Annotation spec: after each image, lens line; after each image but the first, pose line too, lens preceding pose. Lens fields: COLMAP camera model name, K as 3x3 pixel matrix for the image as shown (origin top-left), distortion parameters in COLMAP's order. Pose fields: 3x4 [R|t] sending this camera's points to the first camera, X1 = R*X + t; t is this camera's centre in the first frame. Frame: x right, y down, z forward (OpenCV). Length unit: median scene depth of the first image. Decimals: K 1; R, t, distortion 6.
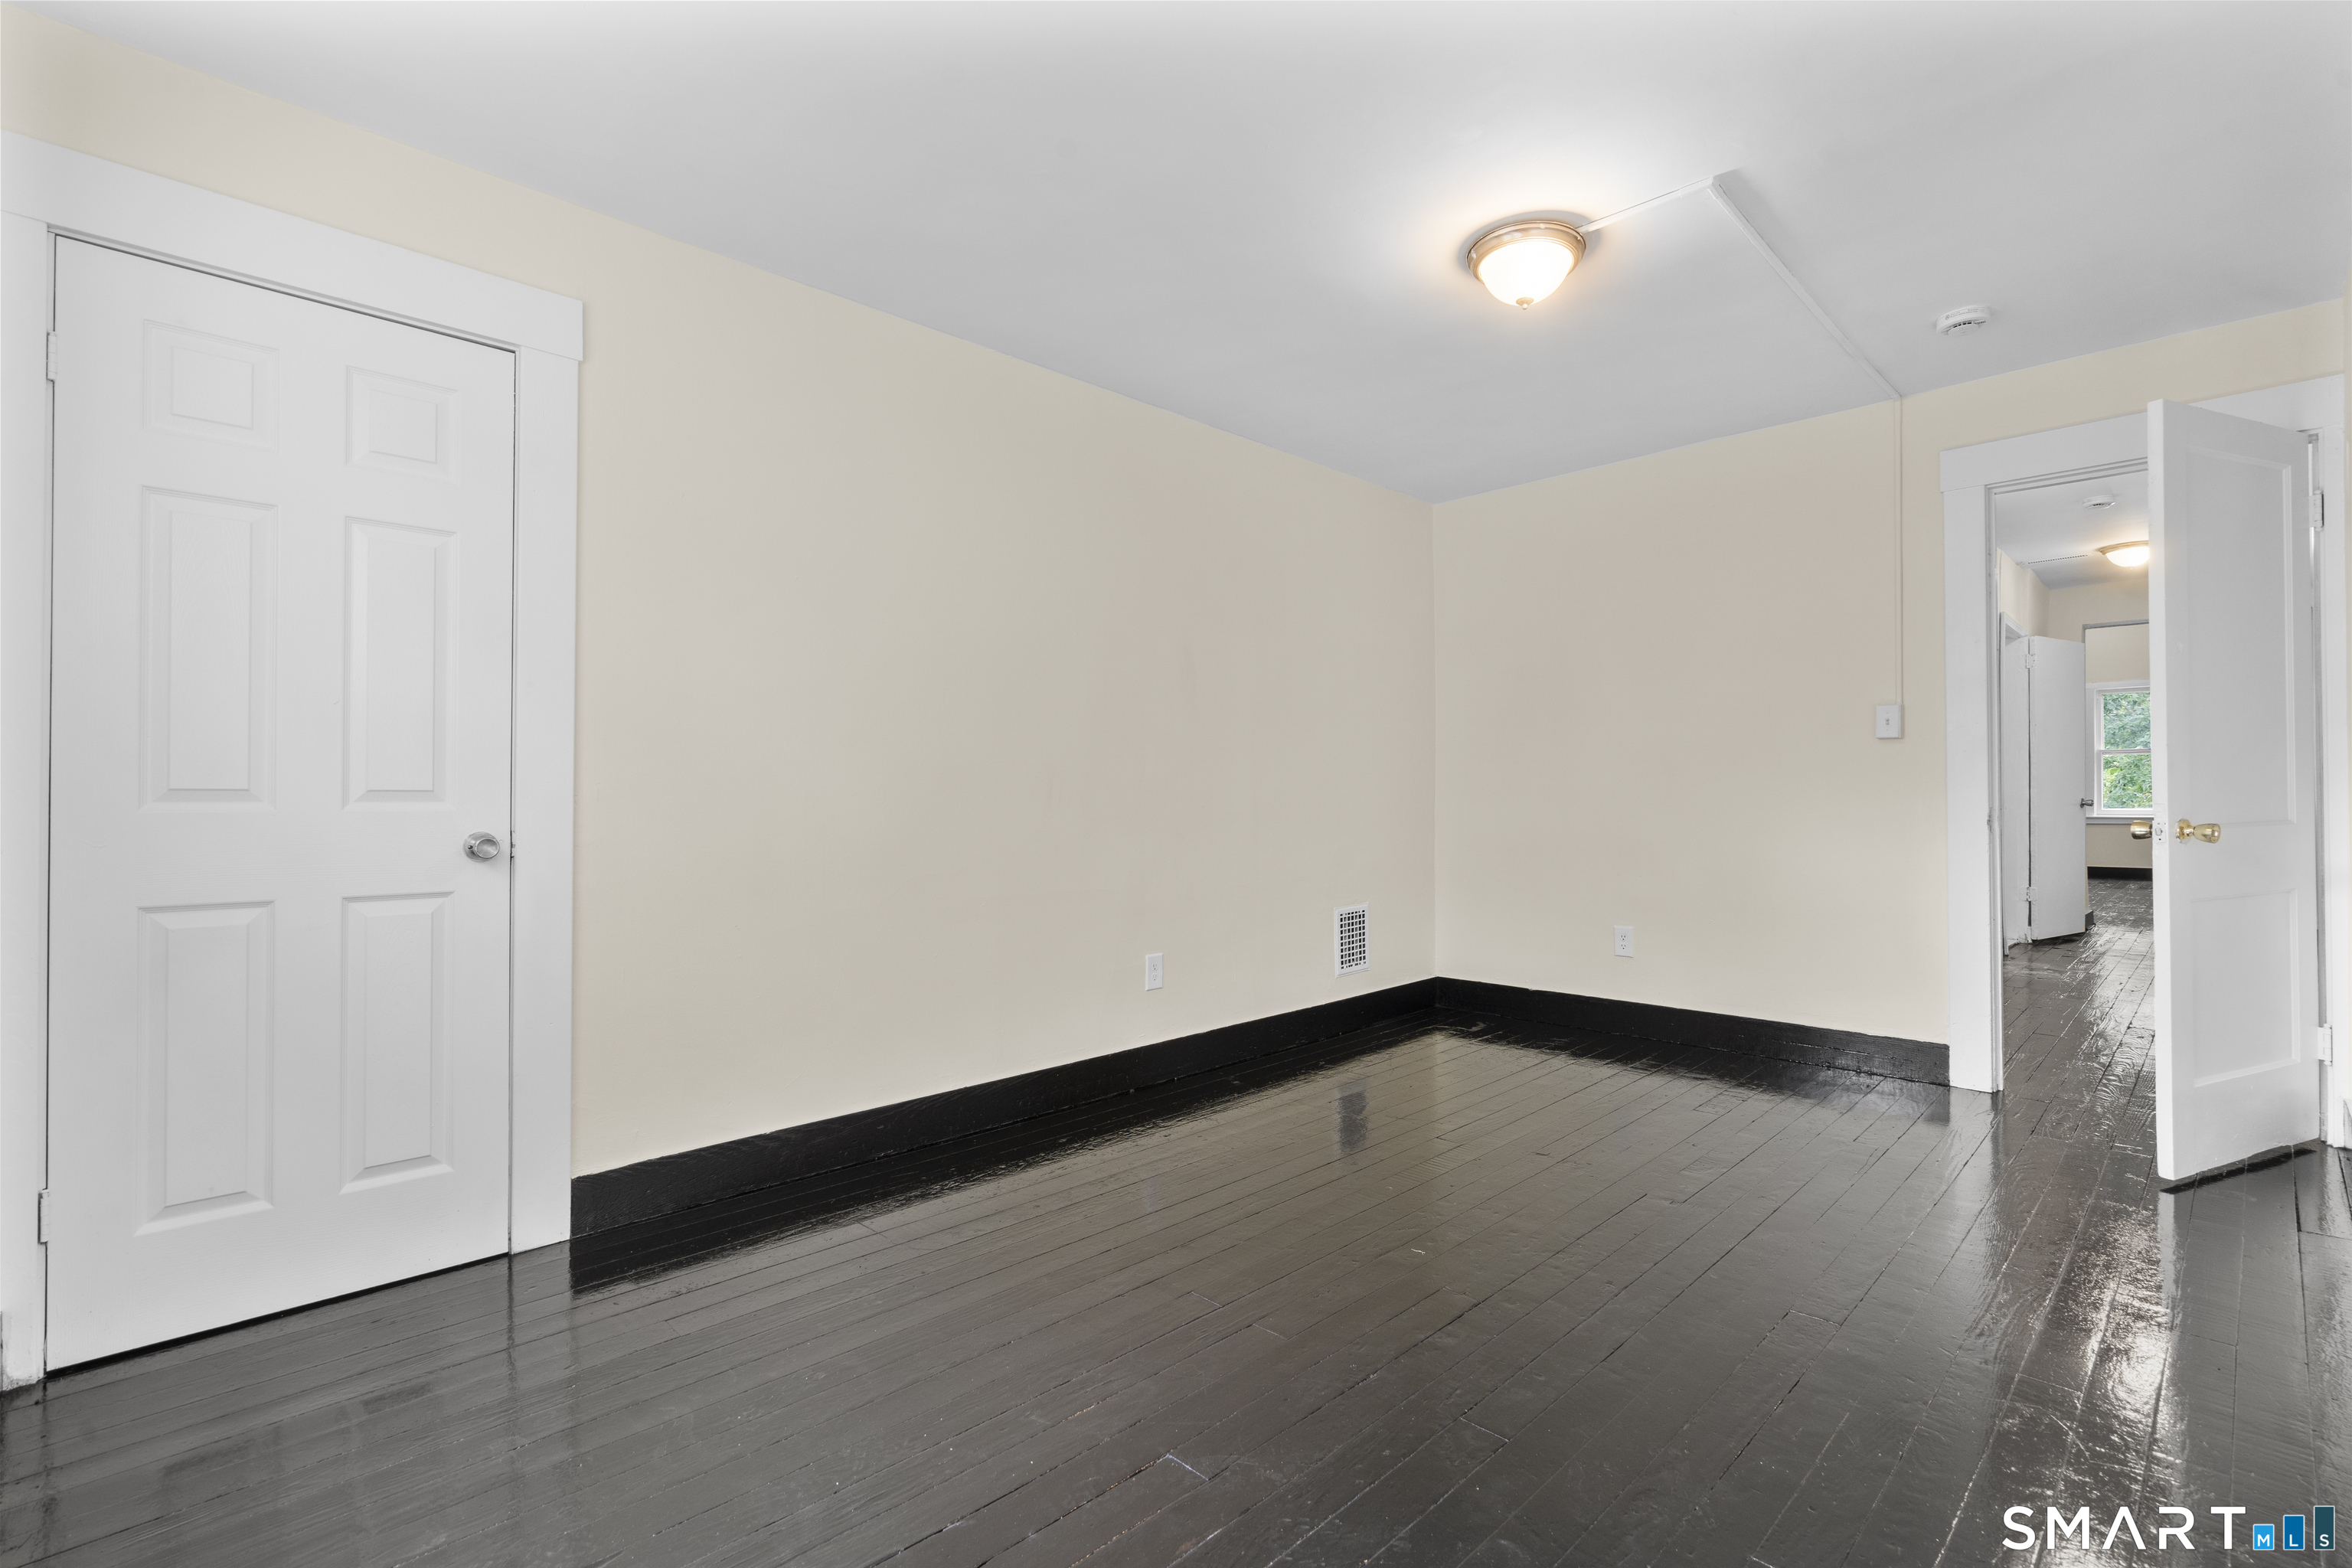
lens RADIAL K [[1056.3, 0, 1186.0], [0, 1056.3, 782.1], [0, 0, 1]] dist [-0.004179, 0.000695]
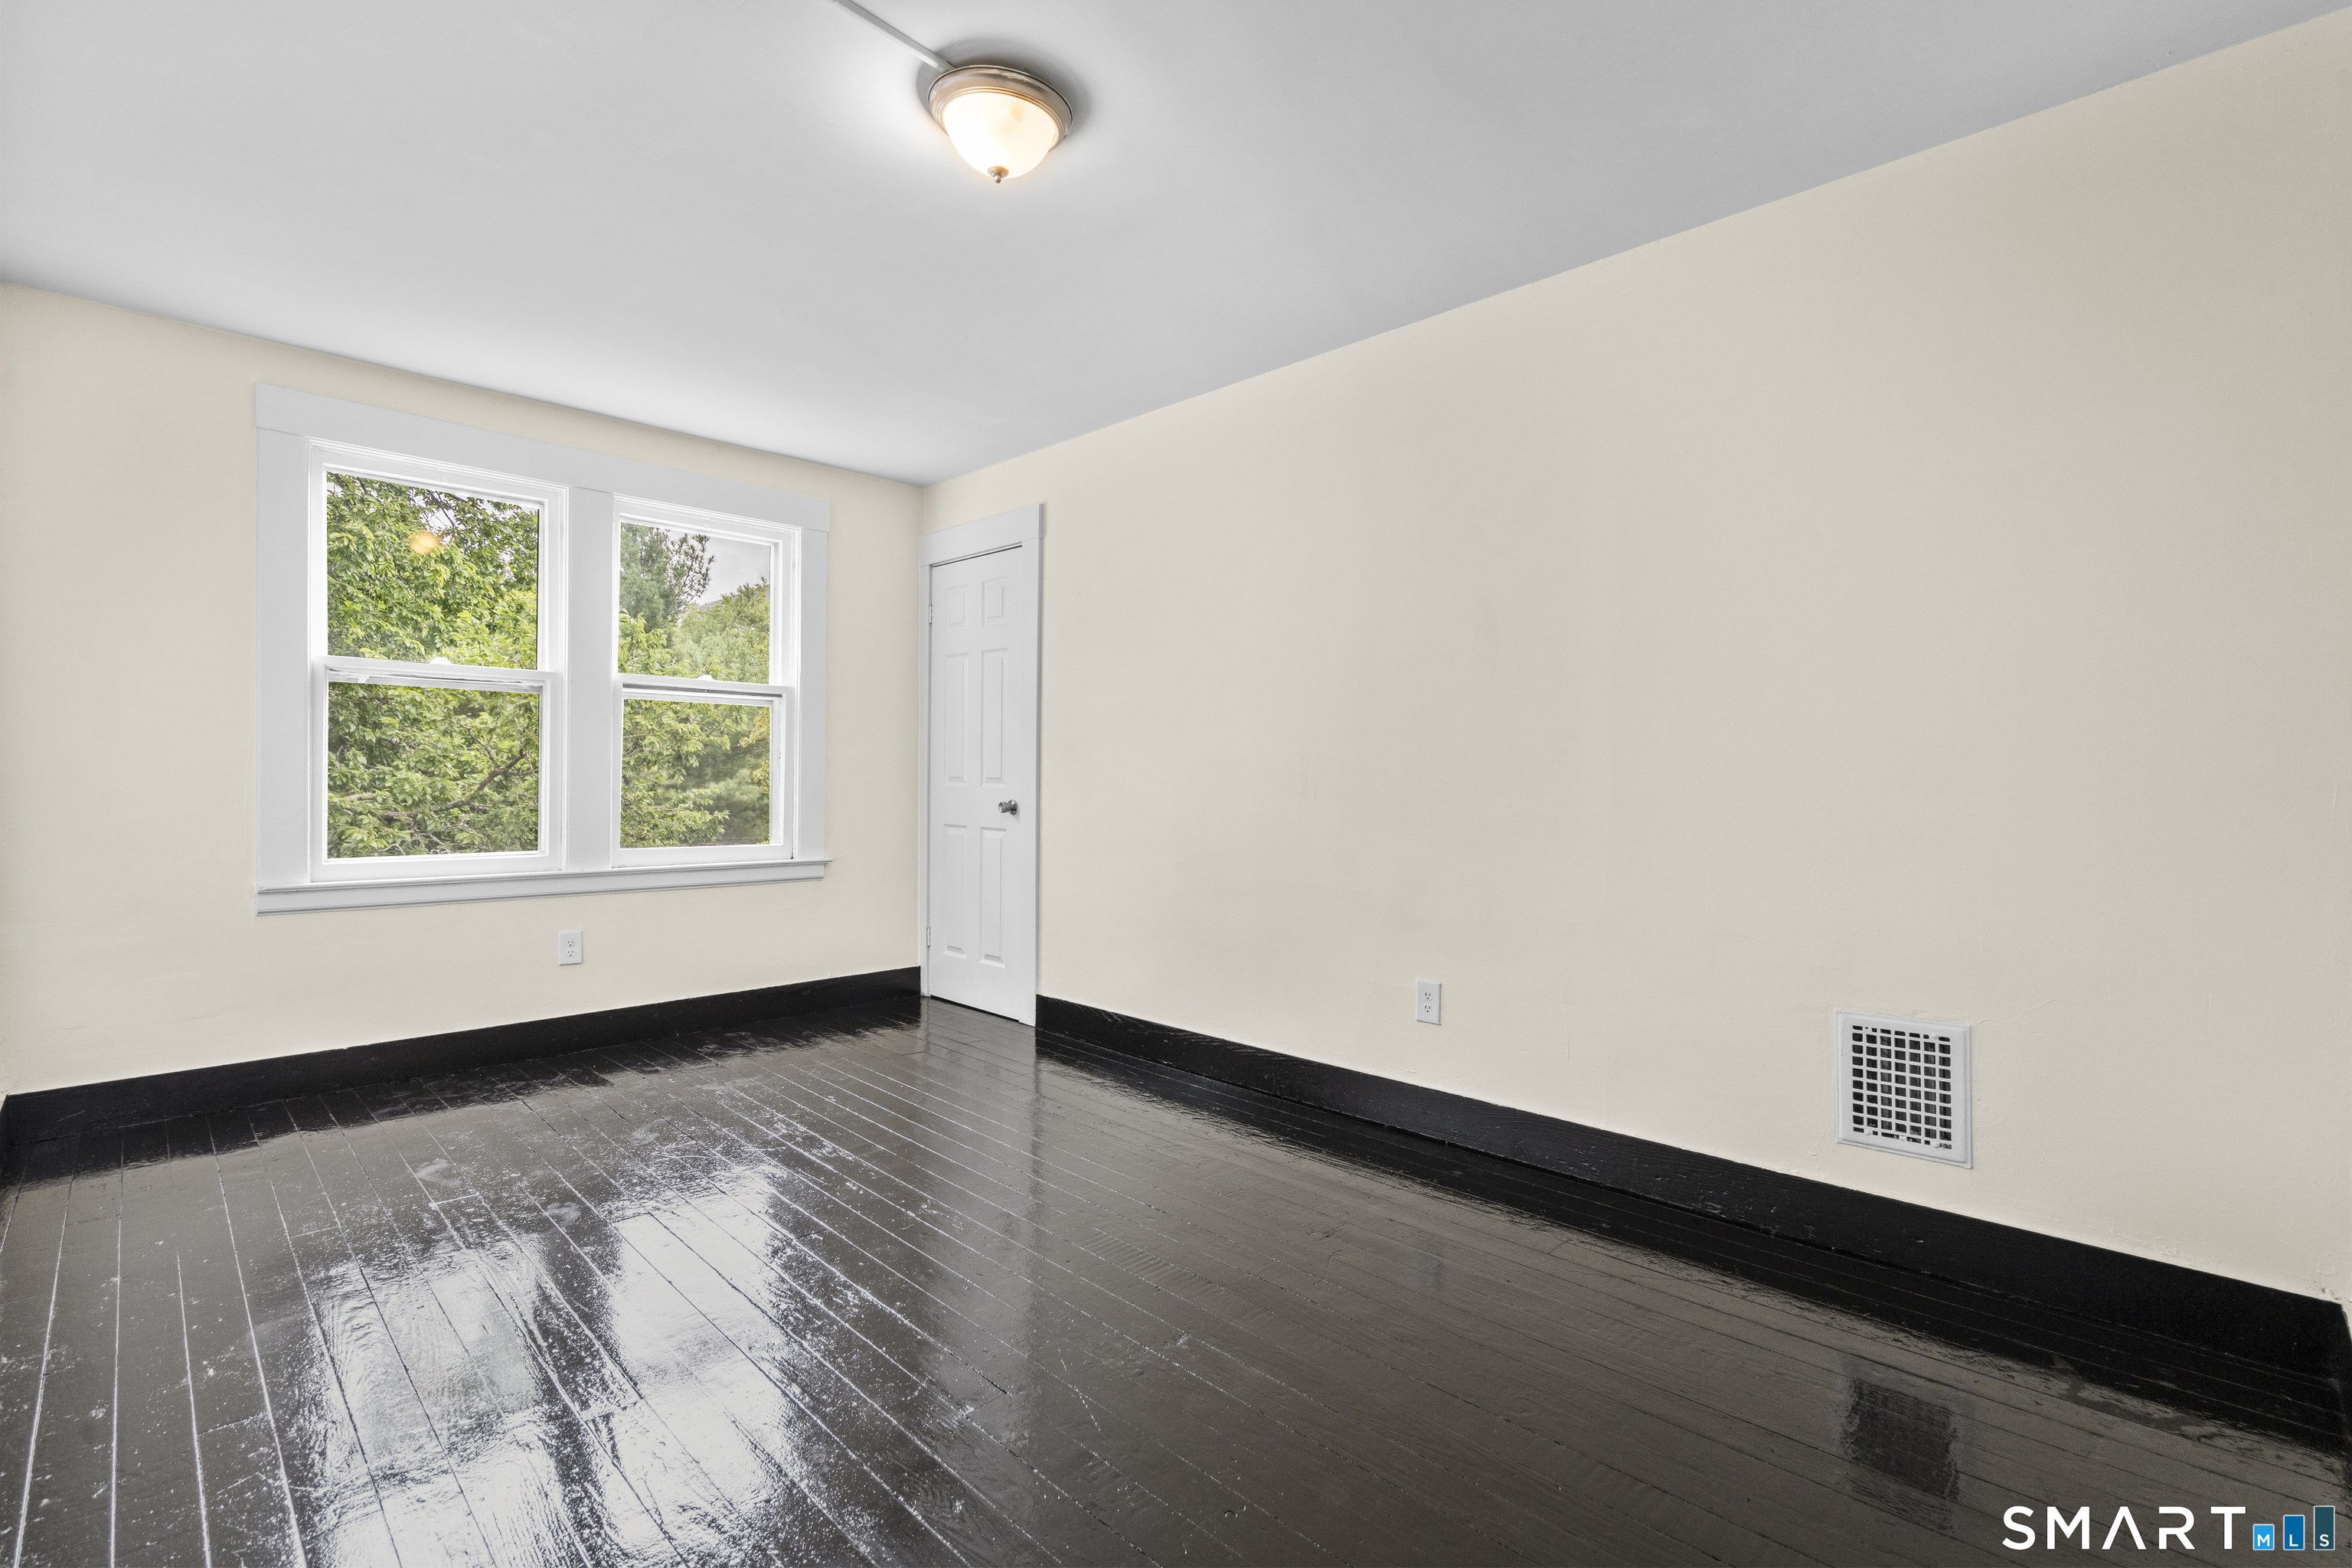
lens RADIAL K [[1056.3, 0, 1186.0], [0, 1056.3, 782.1], [0, 0, 1]] dist [-0.004179, 0.000695]
pose [[0.002580, -0.001348, -0.999996, 0.660949], [0.000104, 0.999999, -0.001347, 0.009183], [0.999997, -0.000101, 0.002580, 0.676339]]
